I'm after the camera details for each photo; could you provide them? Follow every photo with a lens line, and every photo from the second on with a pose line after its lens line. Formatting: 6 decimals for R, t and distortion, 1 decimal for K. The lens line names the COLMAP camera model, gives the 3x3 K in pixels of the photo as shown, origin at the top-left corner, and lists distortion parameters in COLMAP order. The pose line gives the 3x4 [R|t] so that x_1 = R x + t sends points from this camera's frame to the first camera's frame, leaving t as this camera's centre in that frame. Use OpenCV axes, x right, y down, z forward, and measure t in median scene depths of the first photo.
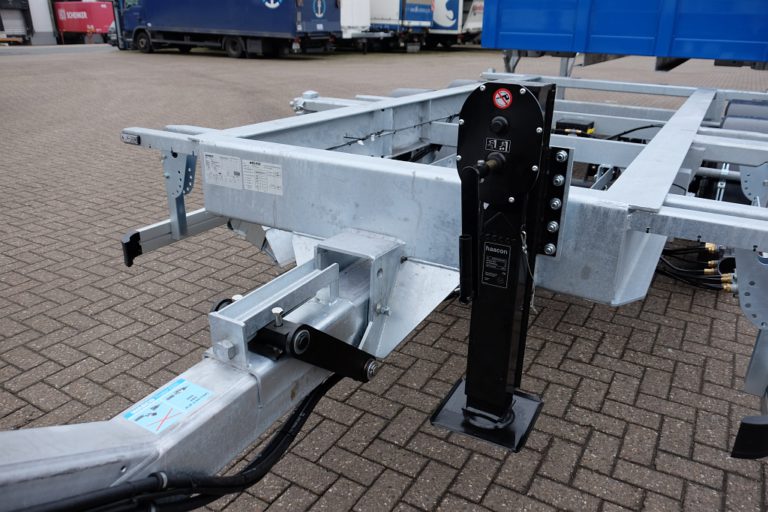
lens RADIAL K [[600.7, 0, 390.7], [0, 600.7, 261.2], [0, 0, 1]] dist [-0.033533, 0.014175]
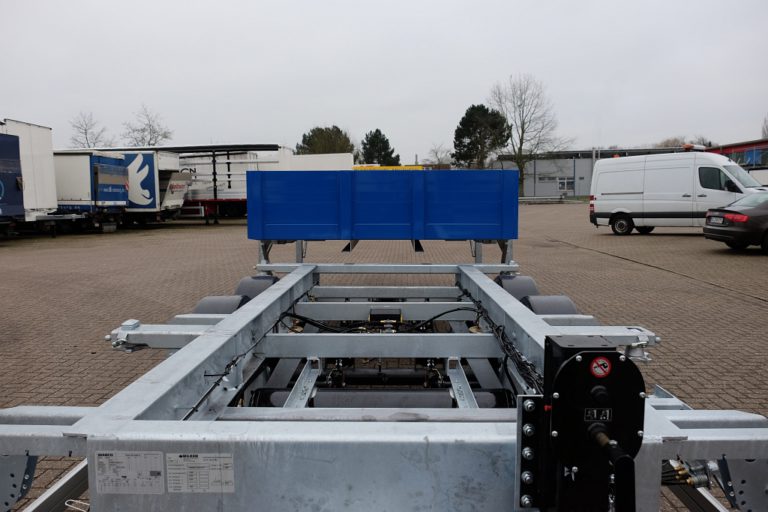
lens RADIAL K [[600.7, 0, 390.7], [0, 600.7, 261.2], [0, 0, 1]] dist [-0.033533, 0.014175]
pose [[0.872486, -0.071332, 0.483405, -0.233959], [0.196491, 0.956995, -0.213427, -0.125960], [-0.447392, 0.281197, 0.848981, 0.126908]]
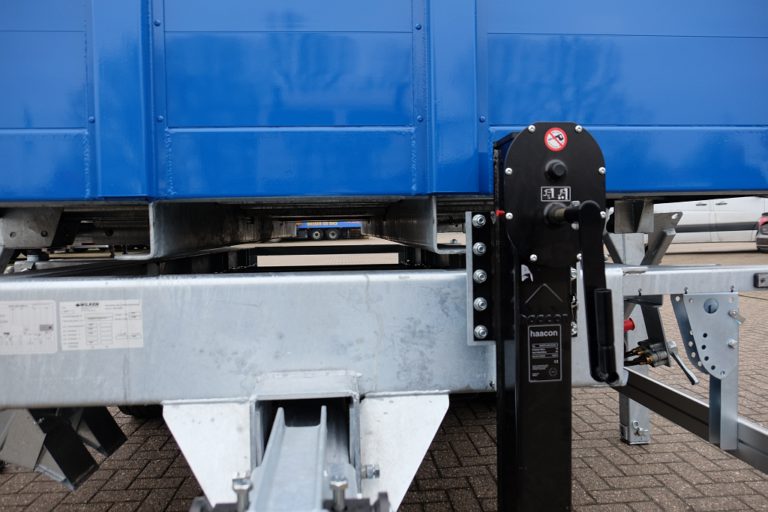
lens RADIAL K [[600.7, 0, 390.7], [0, 600.7, 261.2], [0, 0, 1]] dist [-0.033533, 0.014175]
pose [[0.818373, -0.060192, 0.571526, -0.215449], [0.245770, 0.935625, -0.253382, 0.021339], [-0.519483, 0.347824, 0.780484, 0.219773]]
